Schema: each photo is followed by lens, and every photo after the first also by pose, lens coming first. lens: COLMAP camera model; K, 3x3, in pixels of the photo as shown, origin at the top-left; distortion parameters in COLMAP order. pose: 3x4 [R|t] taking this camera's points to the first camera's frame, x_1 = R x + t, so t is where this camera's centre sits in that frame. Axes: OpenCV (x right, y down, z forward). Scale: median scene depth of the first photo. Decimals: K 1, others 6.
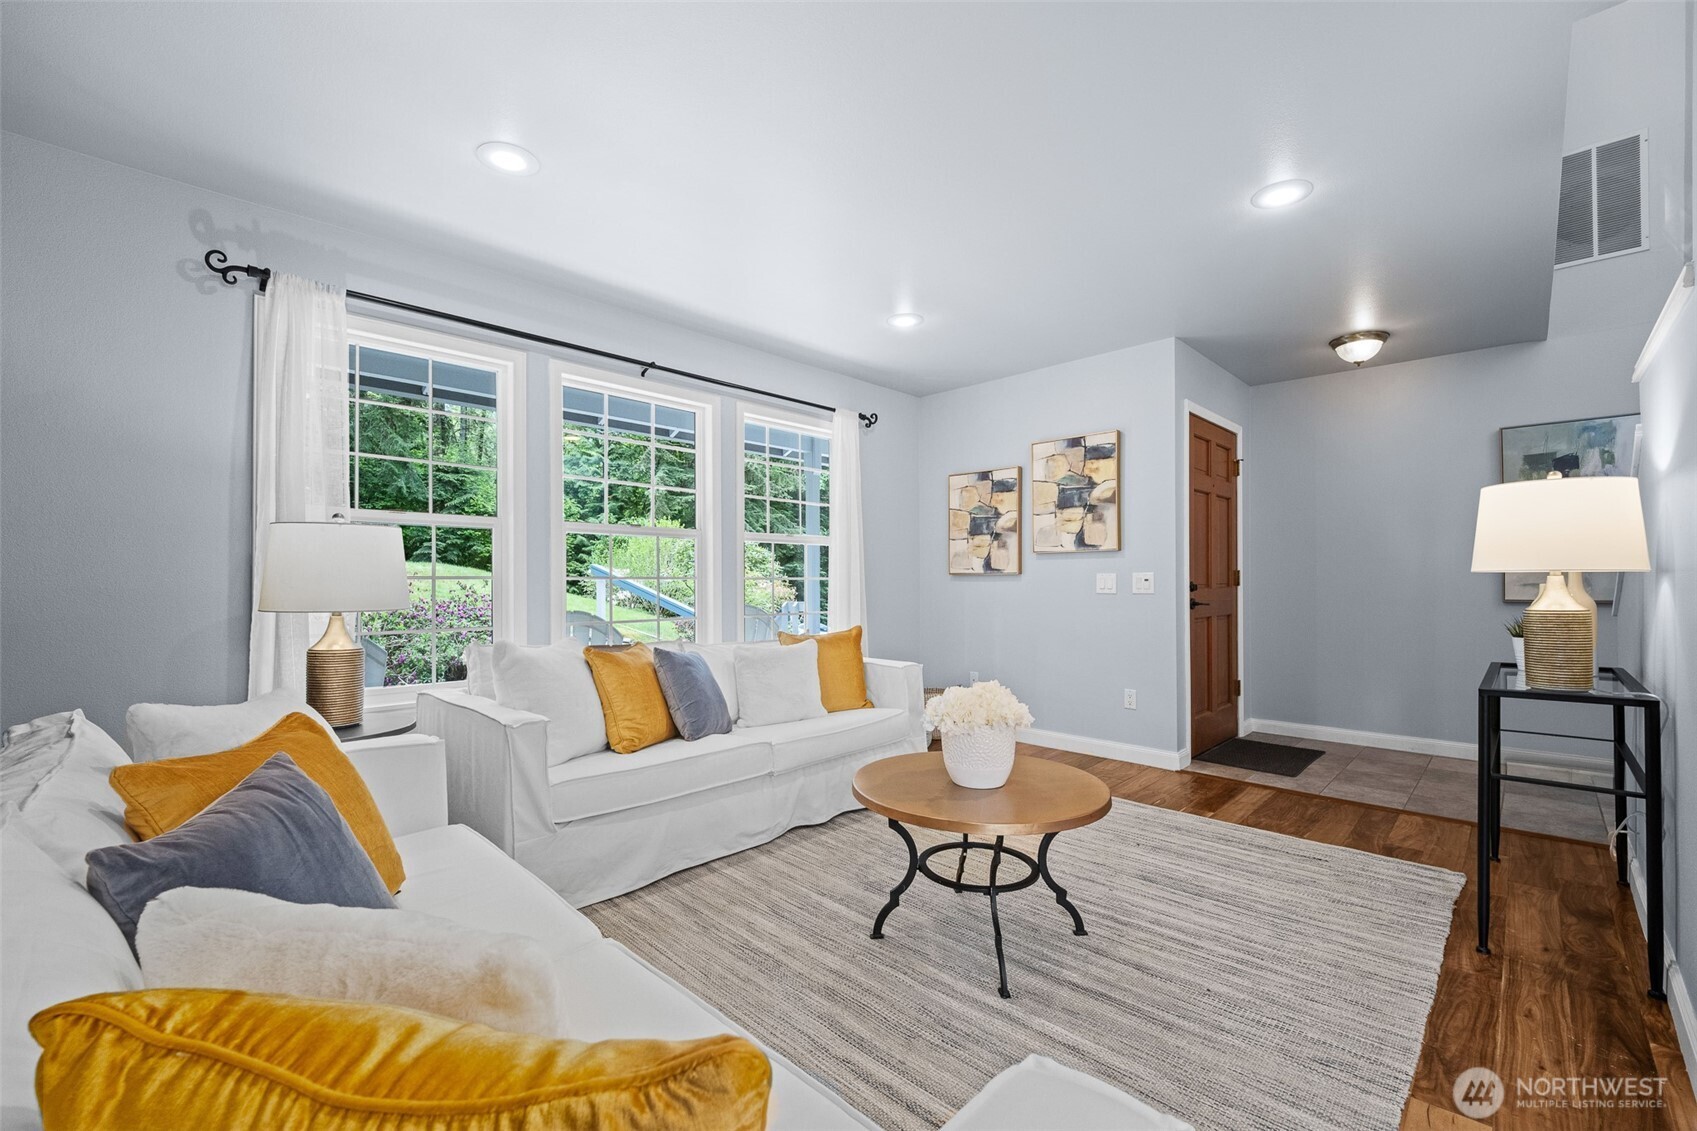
lens RADIAL K [[706.1, 0, 847.0], [0, 706.1, 570.0], [0, 0, 1]] dist [-0.010759, -0.001441]
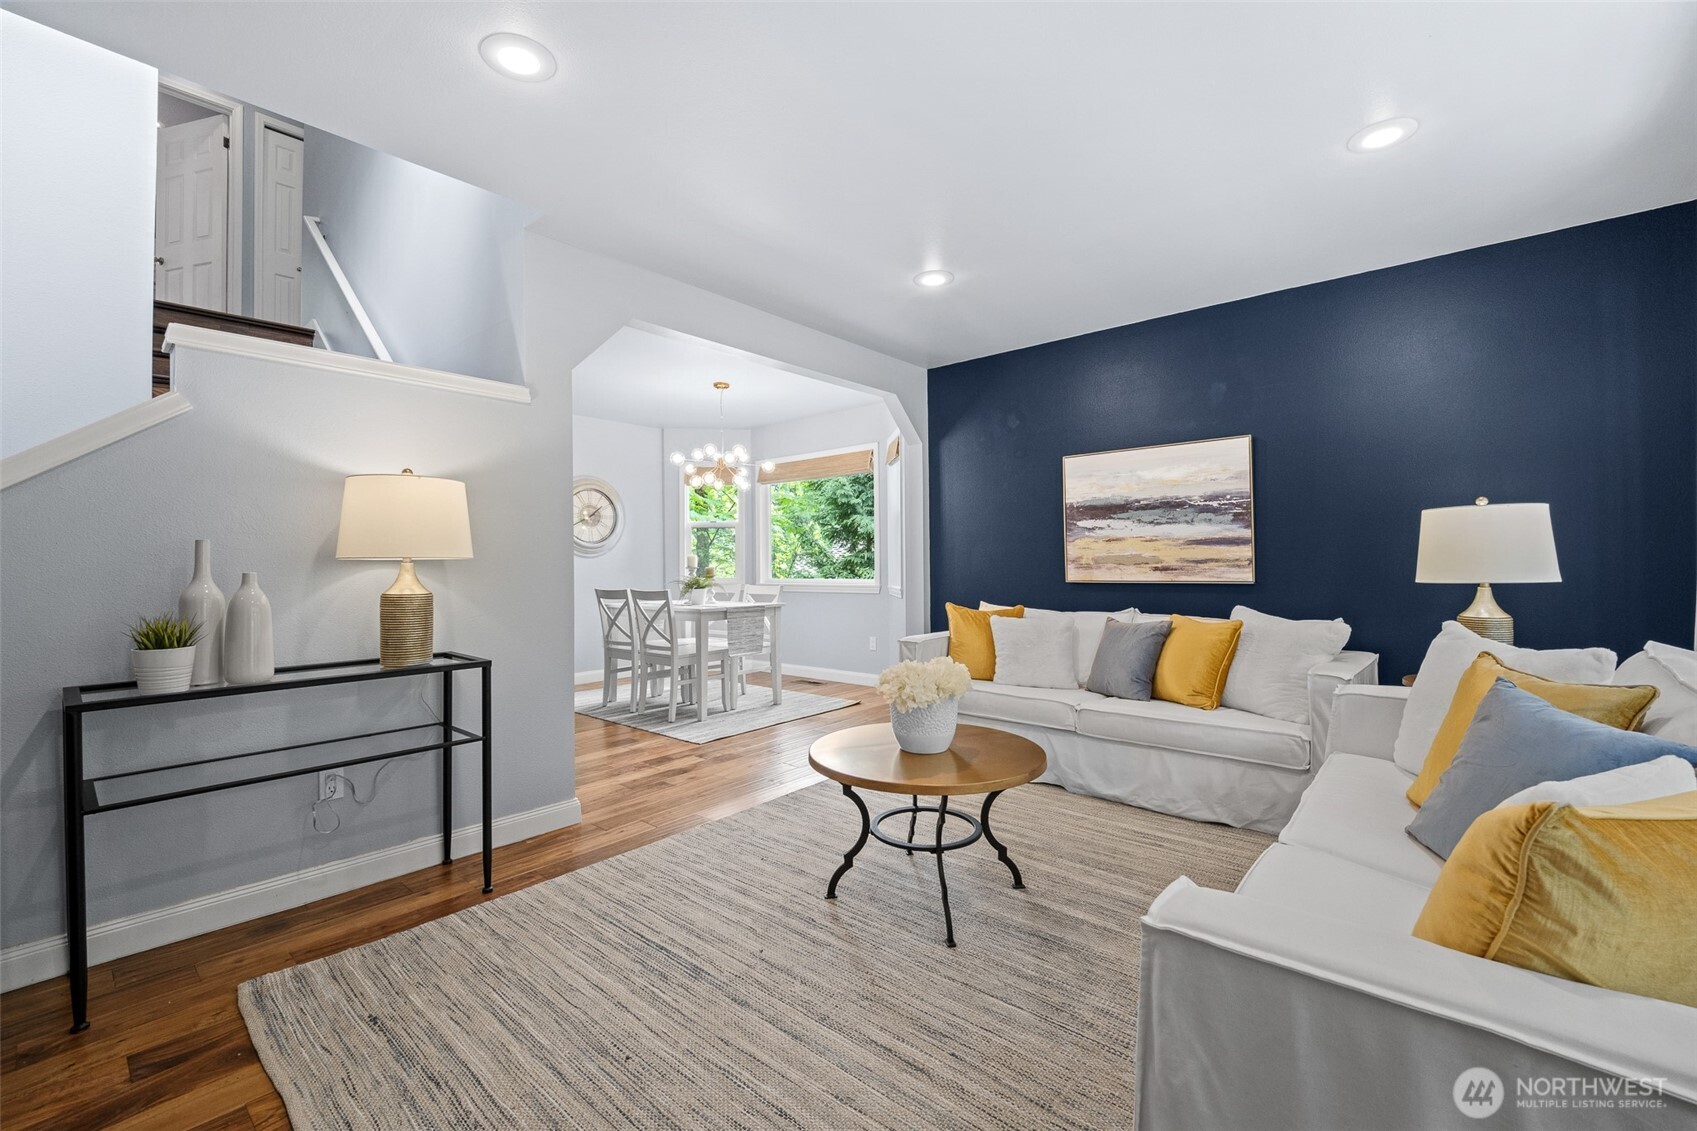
lens RADIAL K [[706.1, 0, 853.3], [0, 706.1, 555.0], [0, 0, 1]] dist [-0.010759, -0.001441]
pose [[-0.997424, 0.009430, -0.071115, 0.345336], [0.011414, 0.999555, -0.027554, 0.031726], [0.070823, -0.028295, -0.997087, 1.939029]]
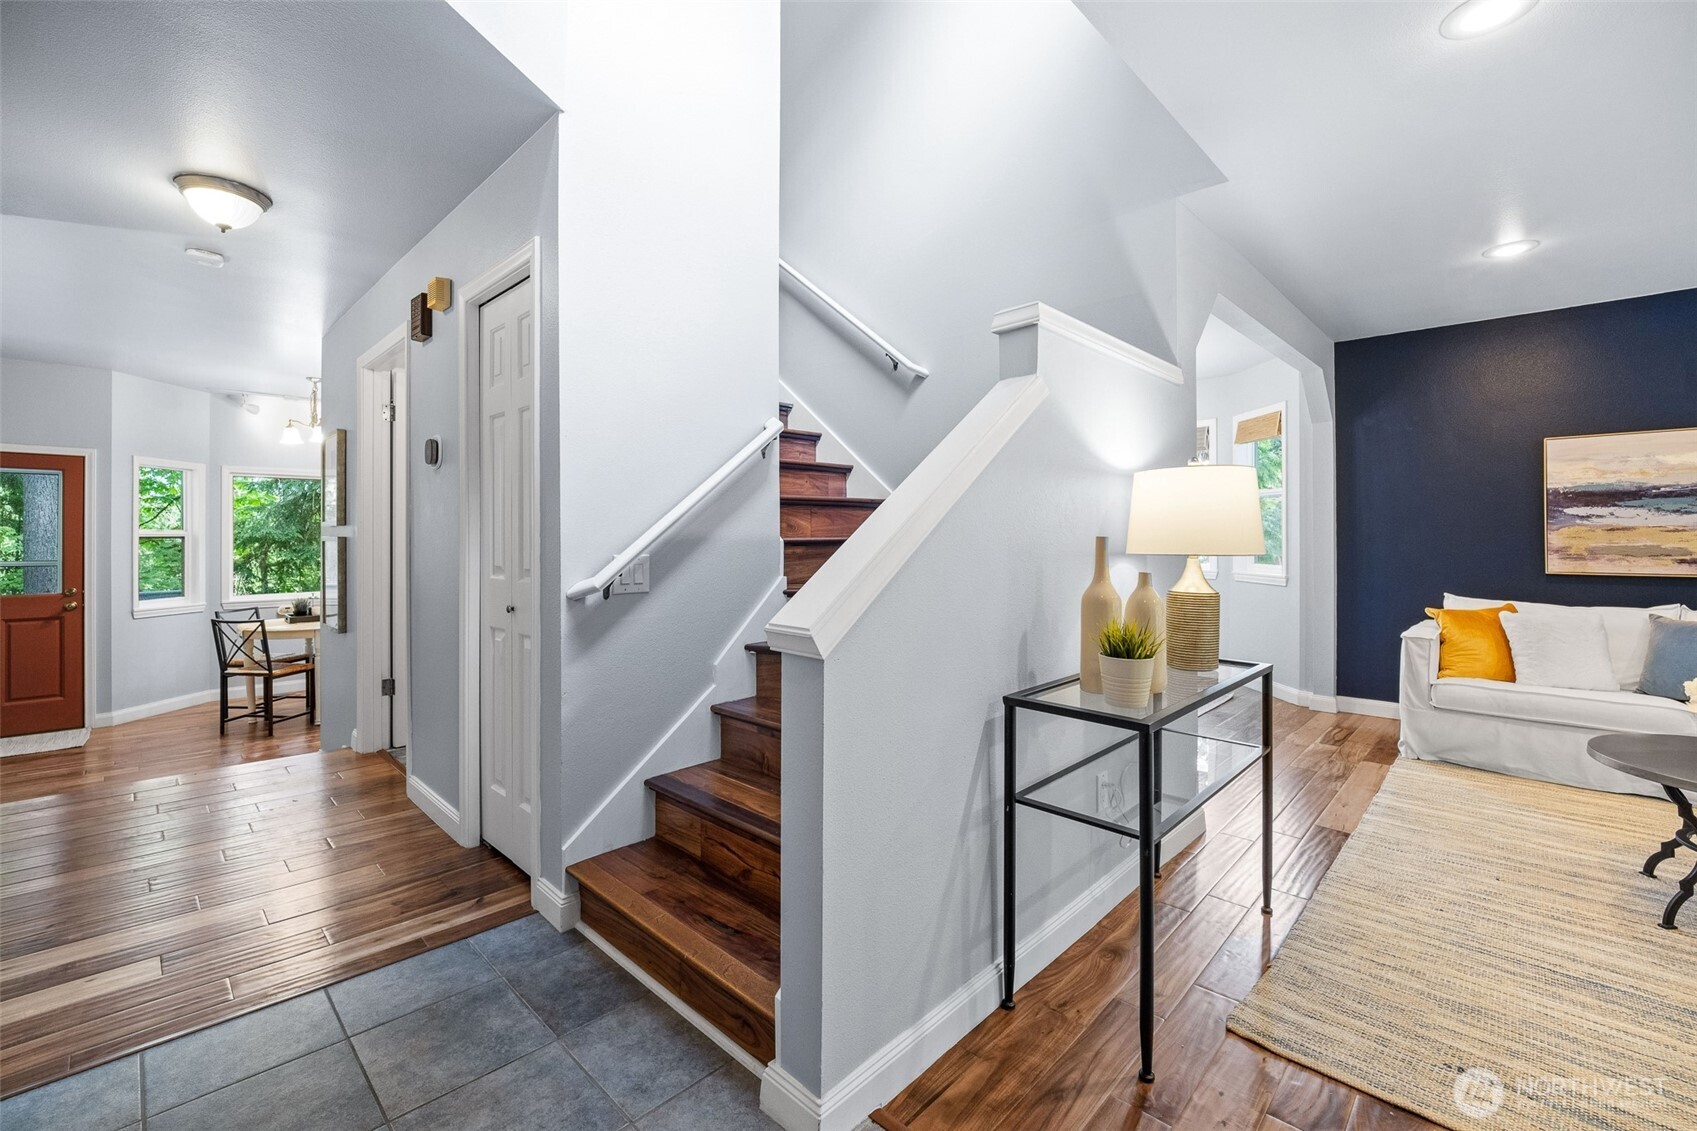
lens RADIAL K [[706.1, 0, 850.2], [0, 706.1, 549.9], [0, 0, 1]] dist [-0.010759, -0.001441]
pose [[-0.999972, 0.005039, -0.005484, 1.366654], [0.005057, 0.999982, -0.003252, -0.003735], [0.005468, -0.003280, -0.999980, 1.821936]]
